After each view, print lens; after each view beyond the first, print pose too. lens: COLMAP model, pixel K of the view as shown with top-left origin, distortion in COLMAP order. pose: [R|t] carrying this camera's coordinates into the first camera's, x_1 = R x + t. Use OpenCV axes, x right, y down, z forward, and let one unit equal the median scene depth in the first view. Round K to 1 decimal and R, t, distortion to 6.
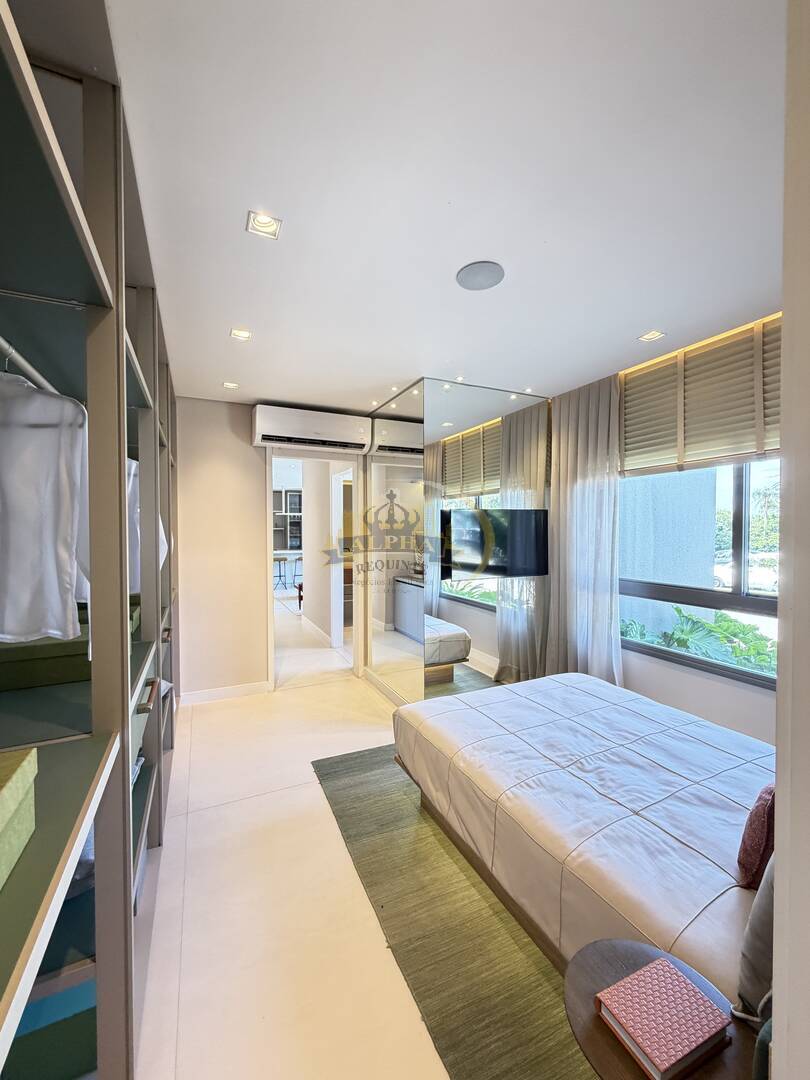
lens RADIAL K [[428.9, 0, 405.1], [0, 428.9, 537.4], [0, 0, 1]] dist [0.000711, -0.000223]
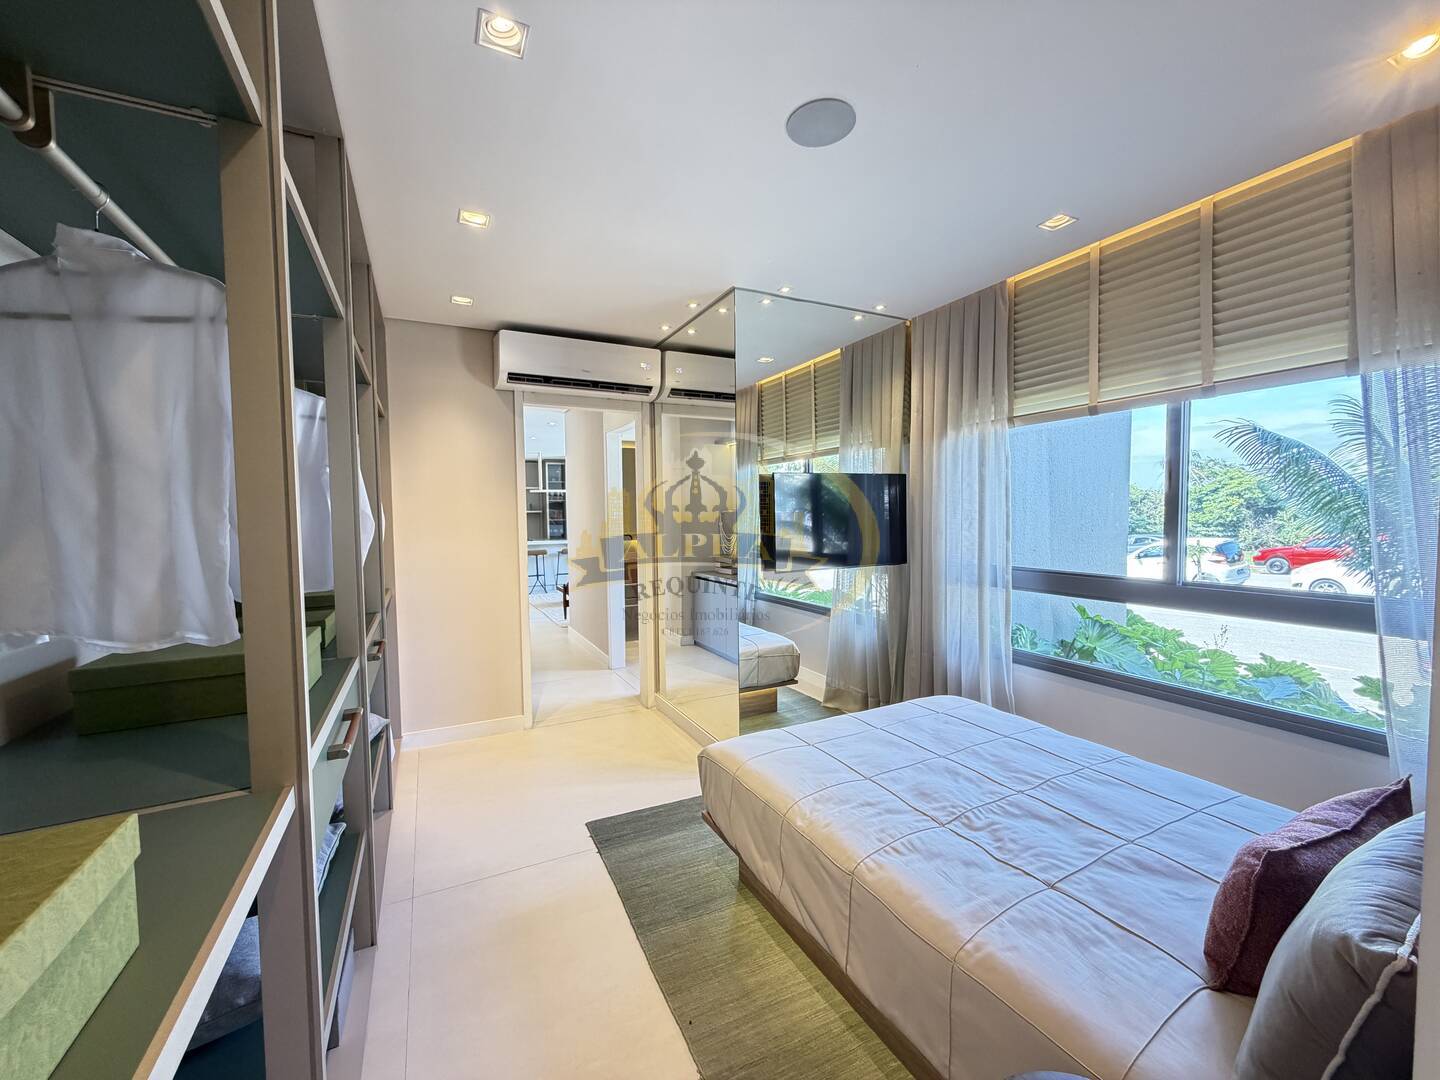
lens RADIAL K [[571.9, 0, 716.1], [0, 571.9, 540.8], [0, 0, 1]] dist [0.000711, -0.000223]
pose [[0.999743, -0.010905, 0.019894, -0.014819], [0.010331, 0.999534, 0.028716, 0.025835], [-0.020198, -0.028503, 0.999390, 0.053293]]
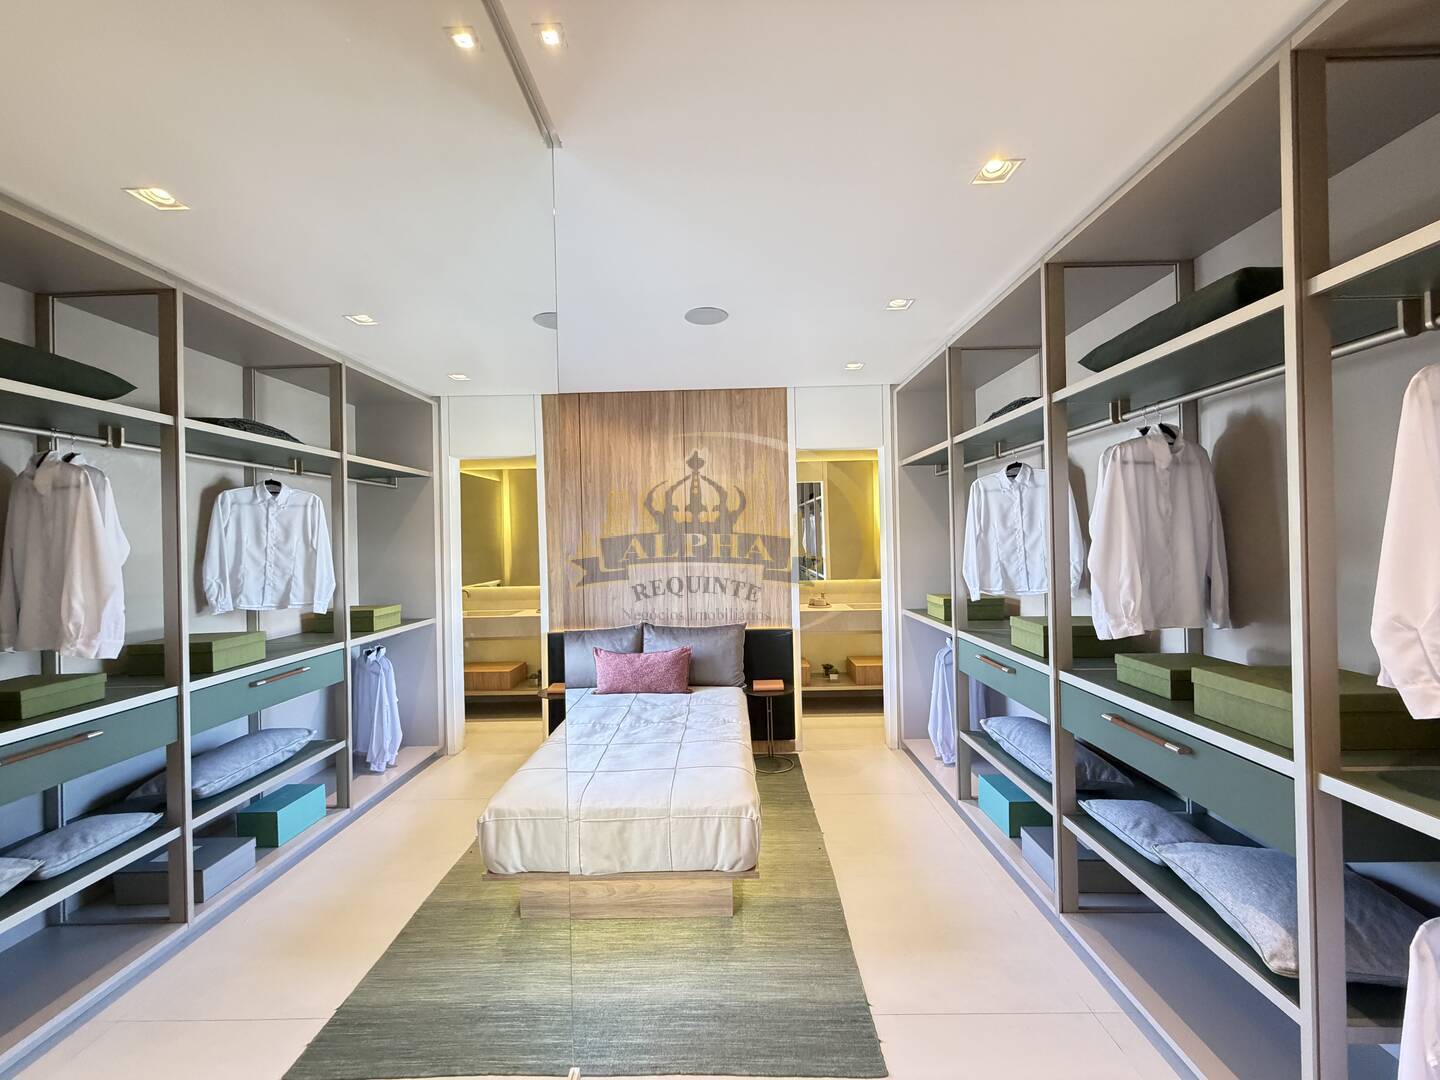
lens RADIAL K [[571.9, 0, 719.4], [0, 571.9, 539.8], [0, 0, 1]] dist [0.000711, -0.000223]
pose [[-0.894027, 0.023058, 0.447419, -0.393037], [0.035118, 0.999209, 0.018677, -0.051729], [-0.446634, 0.032410, -0.894130, 1.831644]]
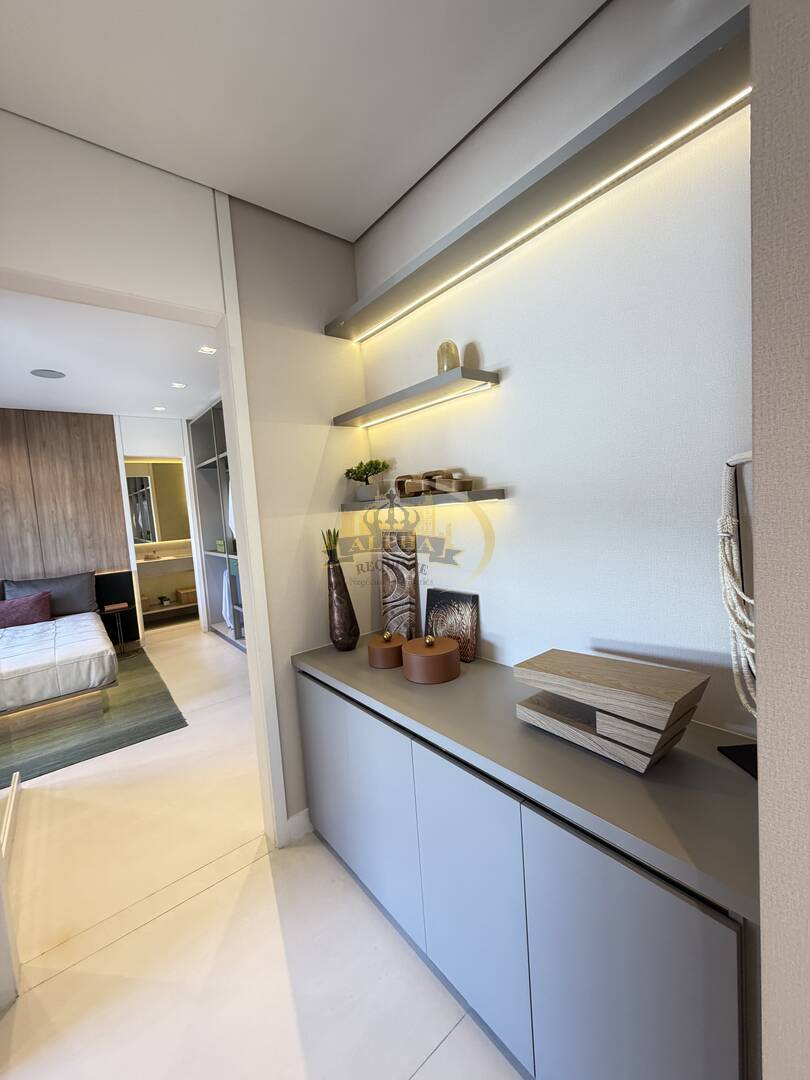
lens RADIAL K [[428.9, 0, 403.2], [0, 428.9, 536.6], [0, 0, 1]] dist [0.000711, -0.000223]
pose [[-0.971732, 0.088099, -0.219033, -0.634766], [0.068592, 0.993098, 0.095139, -0.011179], [0.225903, 0.077426, -0.971068, 2.456187]]
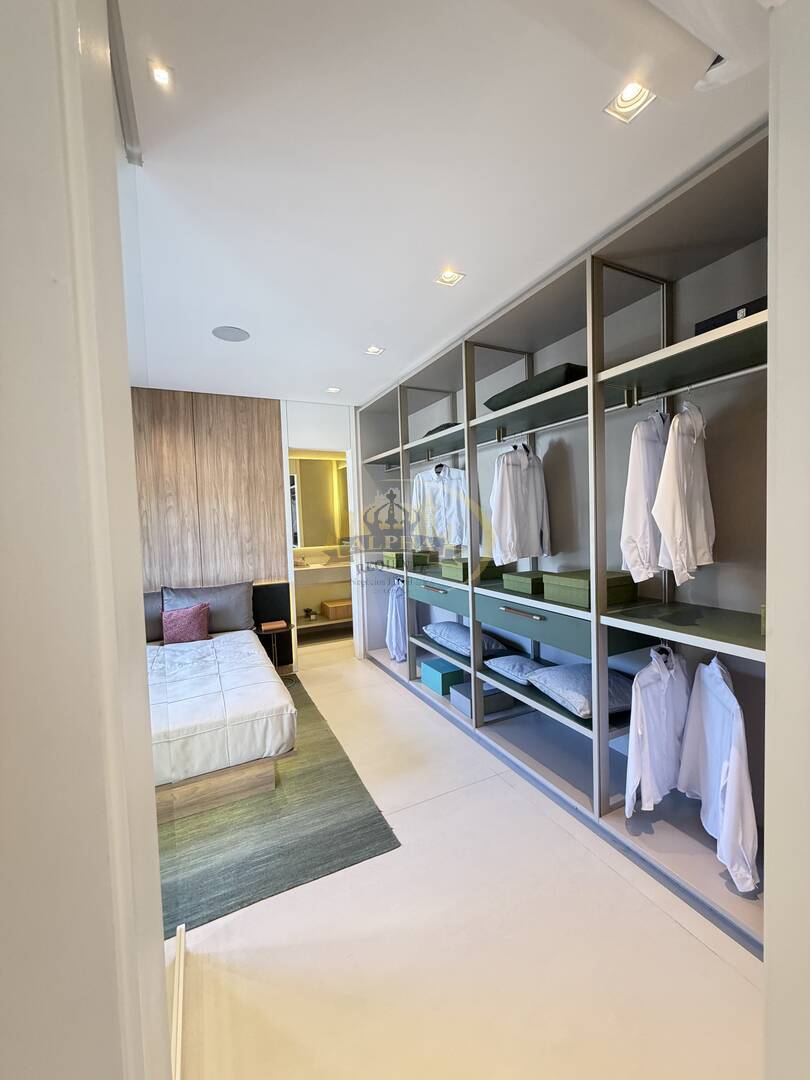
lens RADIAL K [[428.9, 0, 406.0], [0, 428.9, 536.9], [0, 0, 1]] dist [0.000711, -0.000223]
pose [[-0.999286, 0.036899, -0.008101, -0.277858], [0.036265, 0.997032, 0.067907, -0.027709], [0.010583, 0.067565, -0.997659, 1.920587]]
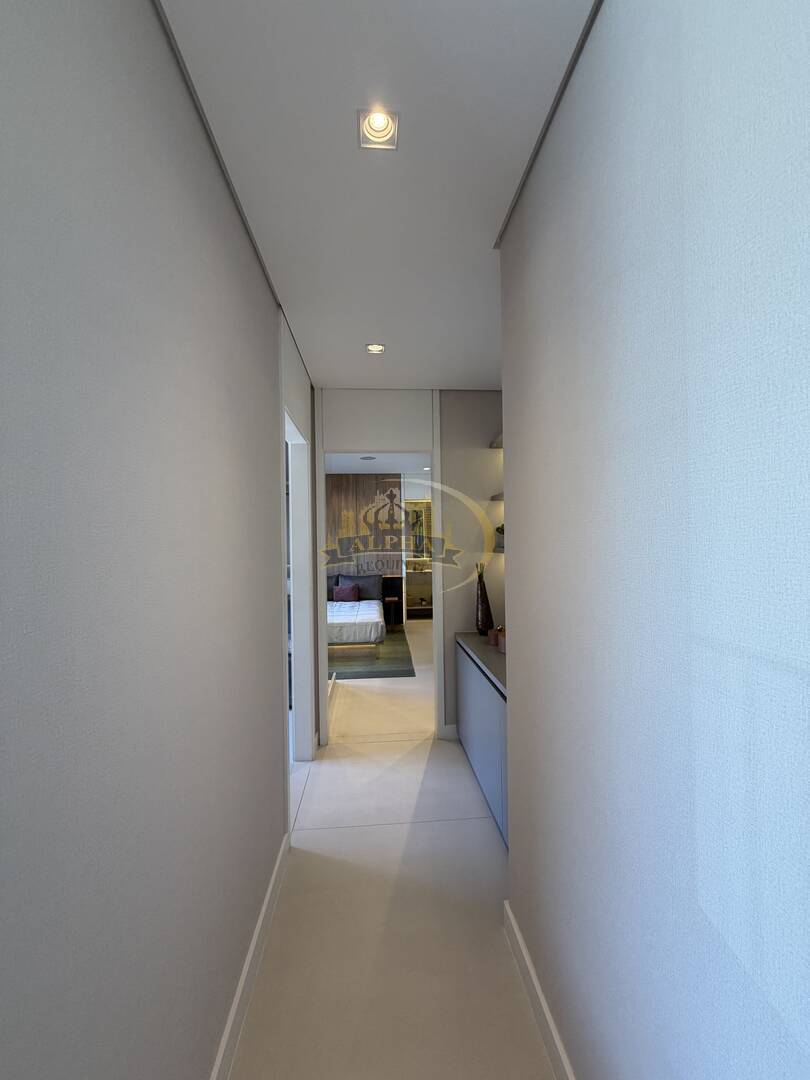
lens RADIAL K [[428.9, 0, 409.7], [0, 428.9, 533.4], [0, 0, 1]] dist [0.000711, -0.000223]
pose [[-0.932515, 0.023064, 0.360393, -0.957810], [0.026954, 0.999620, 0.005770, -0.065465], [-0.360123, 0.015095, -0.932783, 2.999177]]
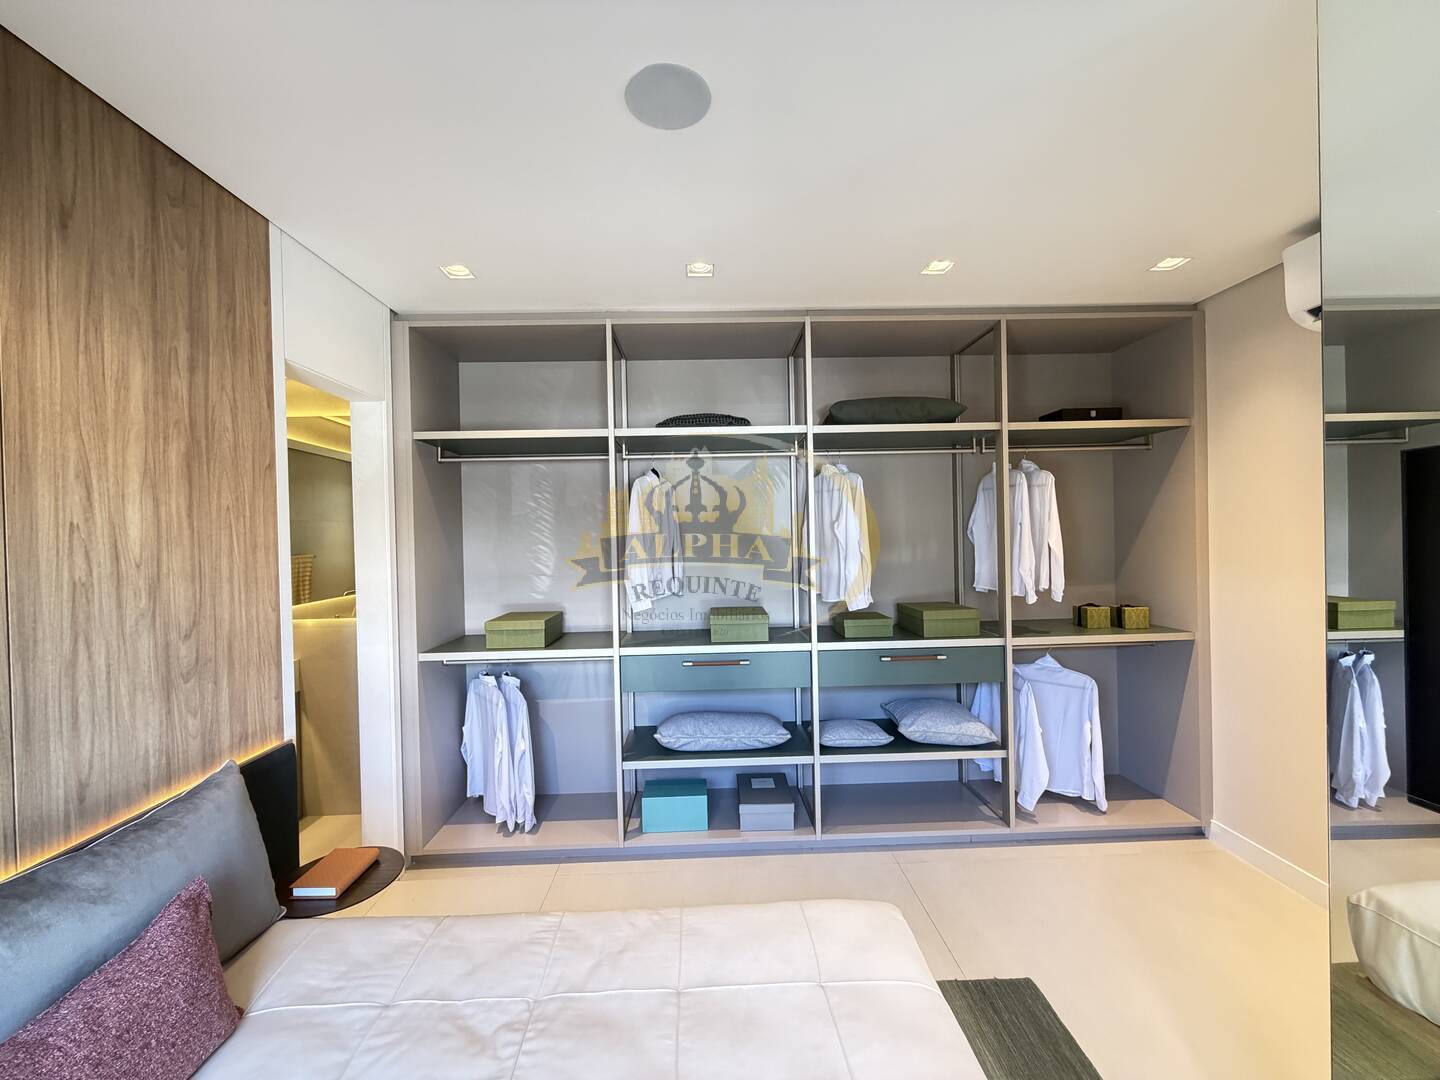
lens RADIAL K [[571.9, 0, 718.6], [0, 571.9, 537.6], [0, 0, 1]] dist [0.000711, -0.000223]
pose [[-0.406155, 0.014663, -0.913687, 0.673326], [-0.005705, 0.999811, 0.018581, -0.049036], [0.913786, 0.012759, -0.405995, 1.079870]]
